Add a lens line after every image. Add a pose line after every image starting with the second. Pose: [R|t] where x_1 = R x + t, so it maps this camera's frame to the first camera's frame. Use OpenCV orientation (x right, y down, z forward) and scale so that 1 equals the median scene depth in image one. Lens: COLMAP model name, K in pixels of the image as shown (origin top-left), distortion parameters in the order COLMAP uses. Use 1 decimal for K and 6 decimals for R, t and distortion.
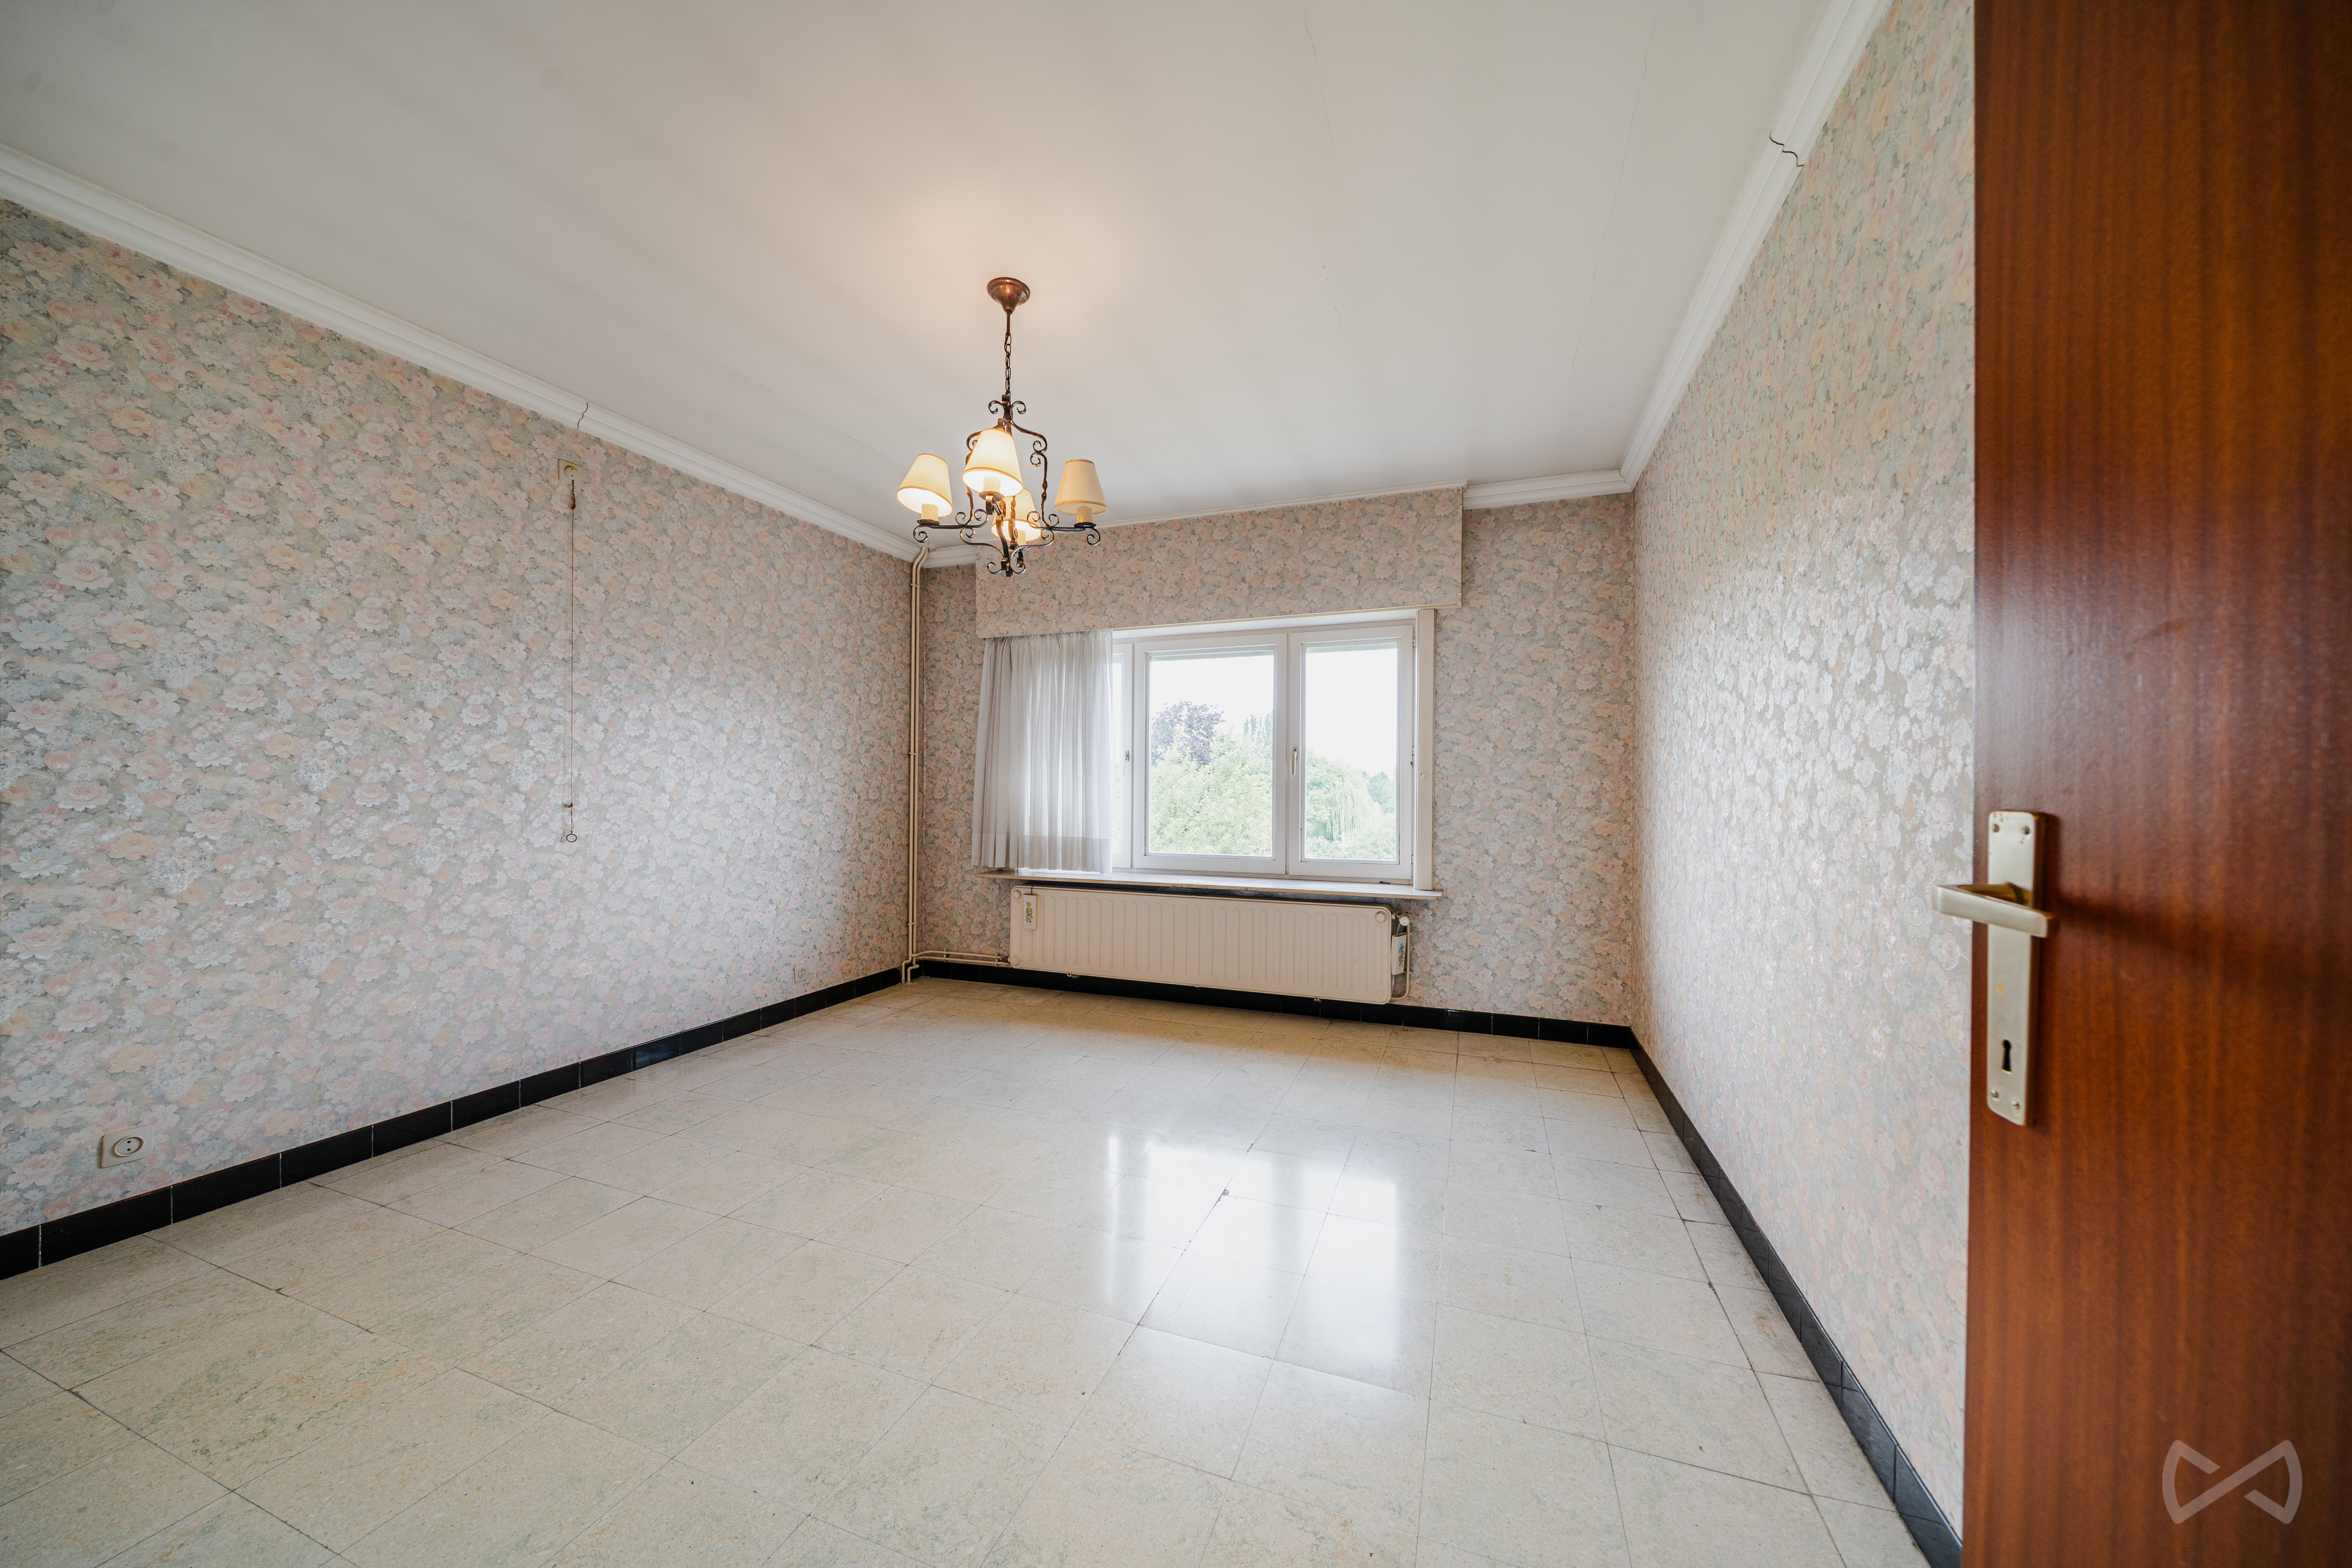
lens RADIAL K [[799.8, 0, 1182.4], [0, 799.8, 780.6], [0, 0, 1]] dist [-0.000855, 0.000084]
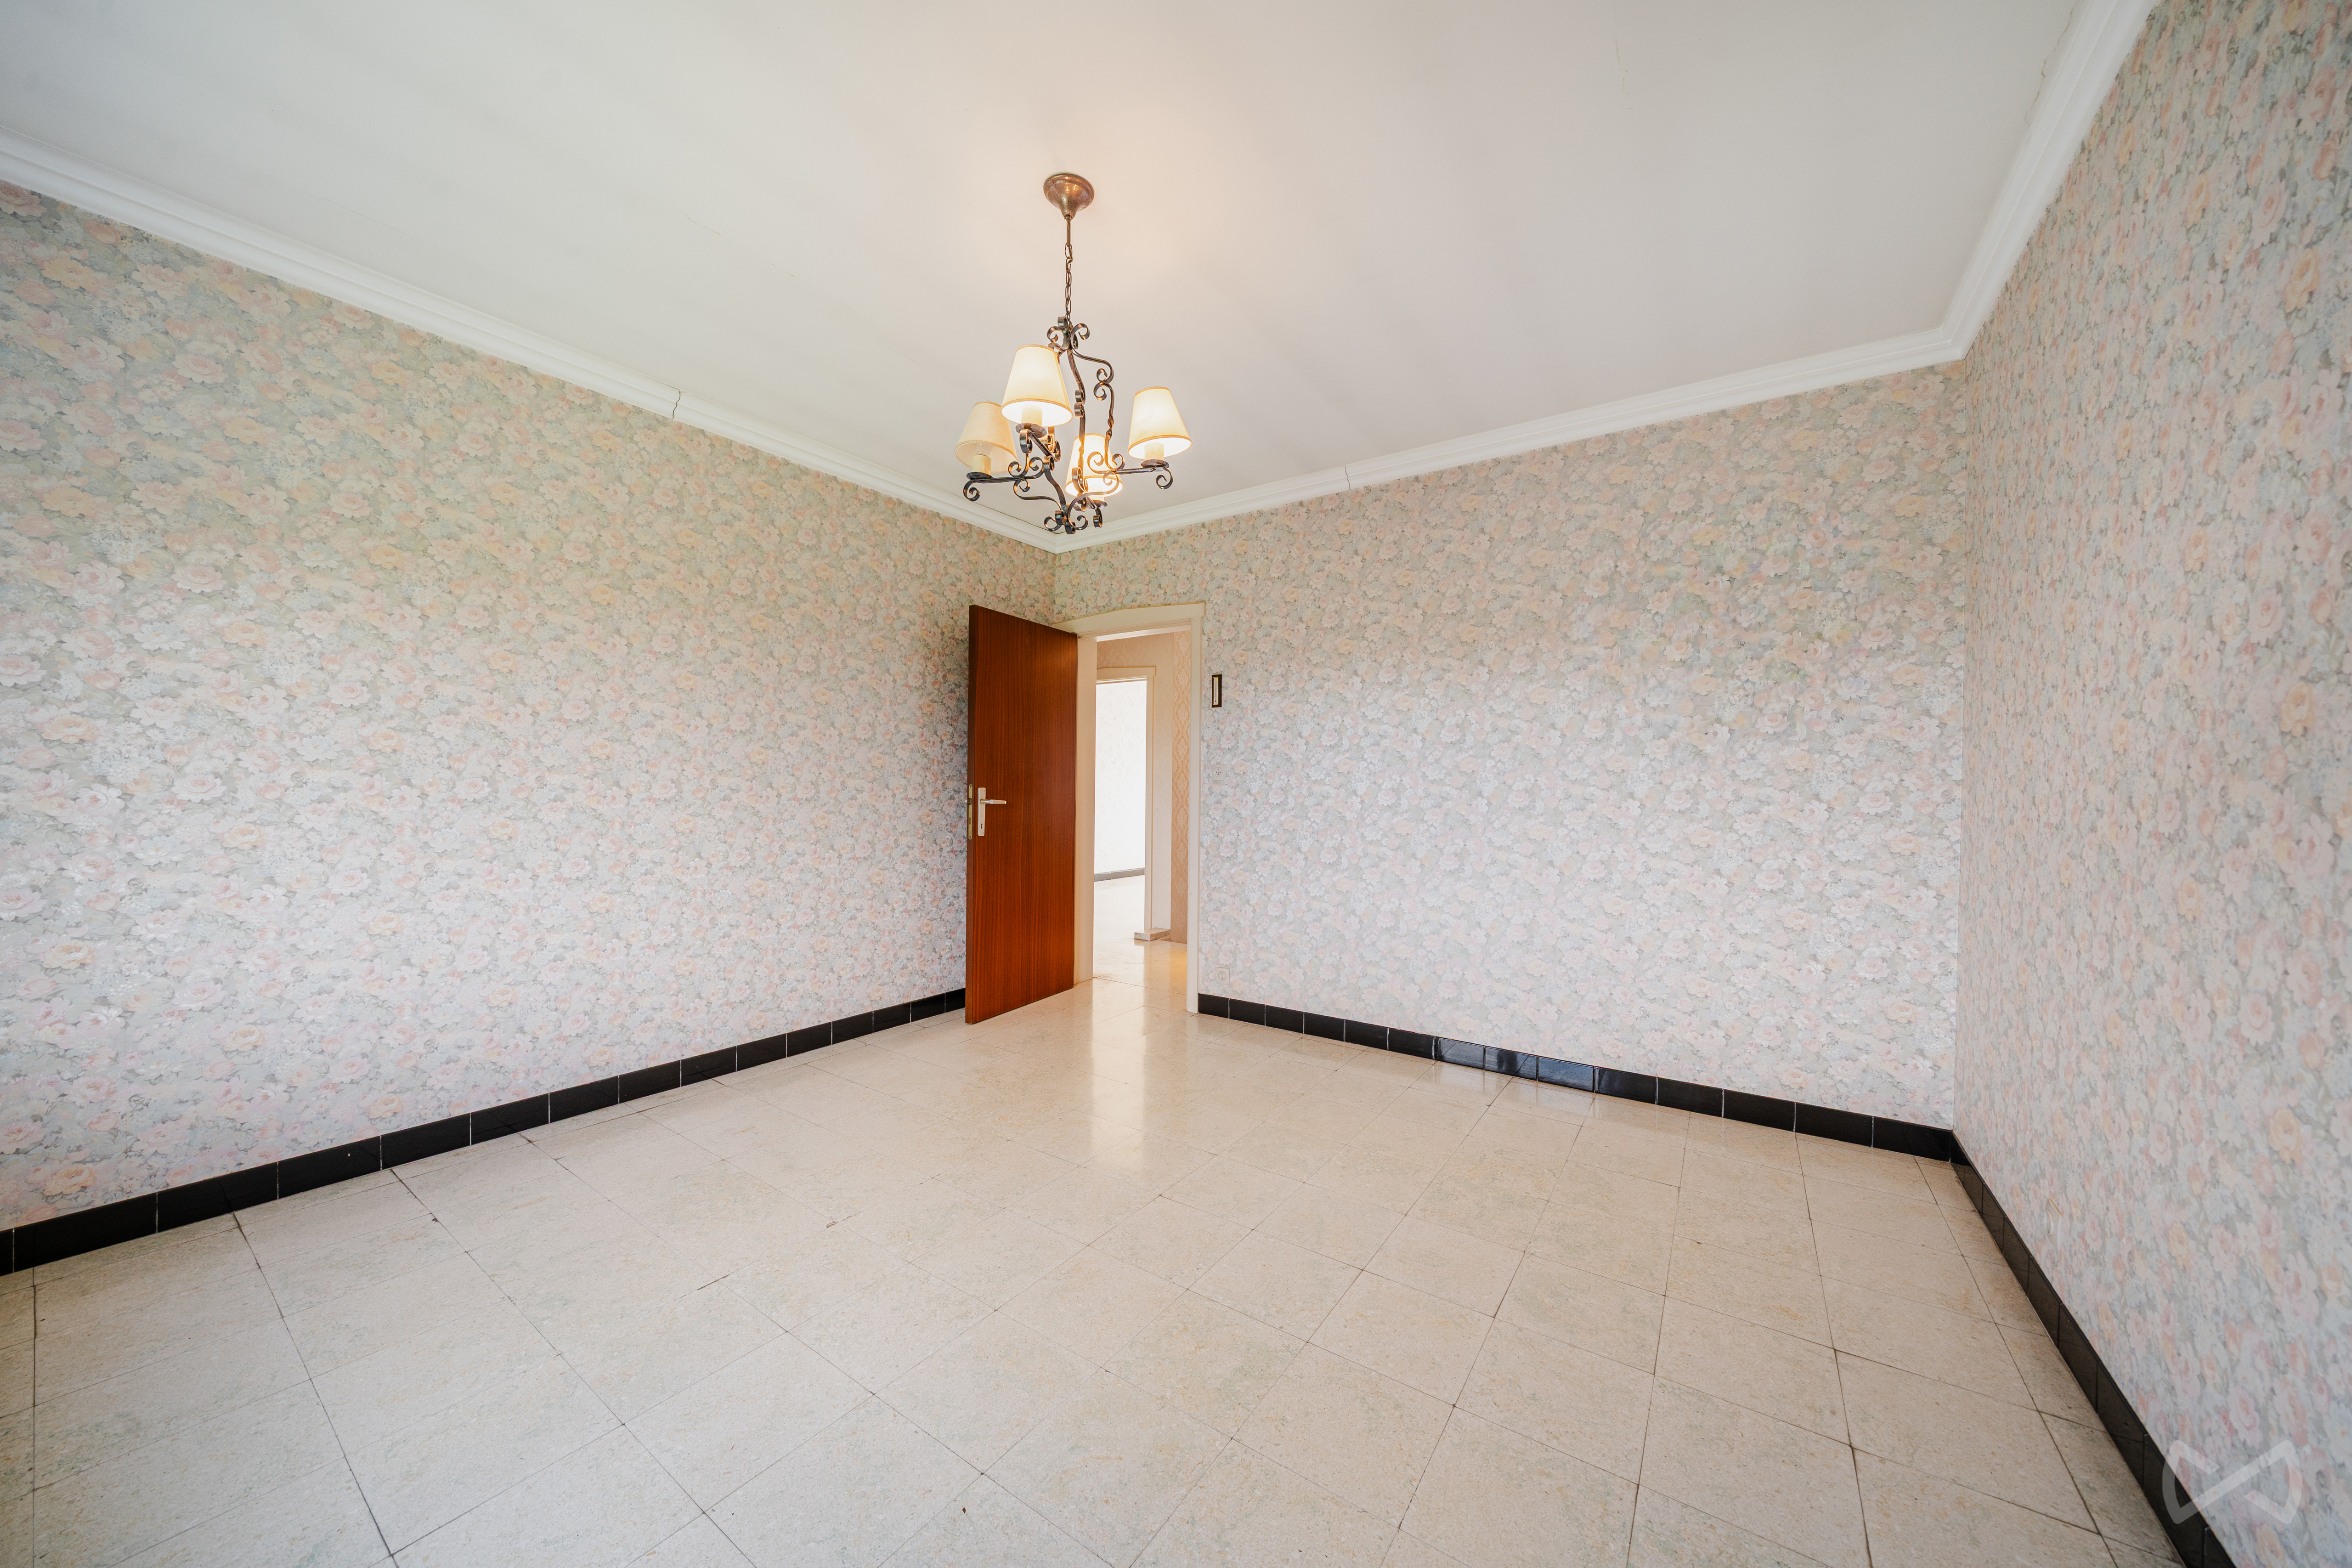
lens RADIAL K [[799.8, 0, 1165.6], [0, 799.8, 779.8], [0, 0, 1]] dist [-0.000855, 0.000084]
pose [[0.971780, 0.000656, -0.235887, 0.095293], [0.000335, 0.999991, 0.004161, 0.003783], [0.235888, -0.004122, 0.971772, 0.240717]]
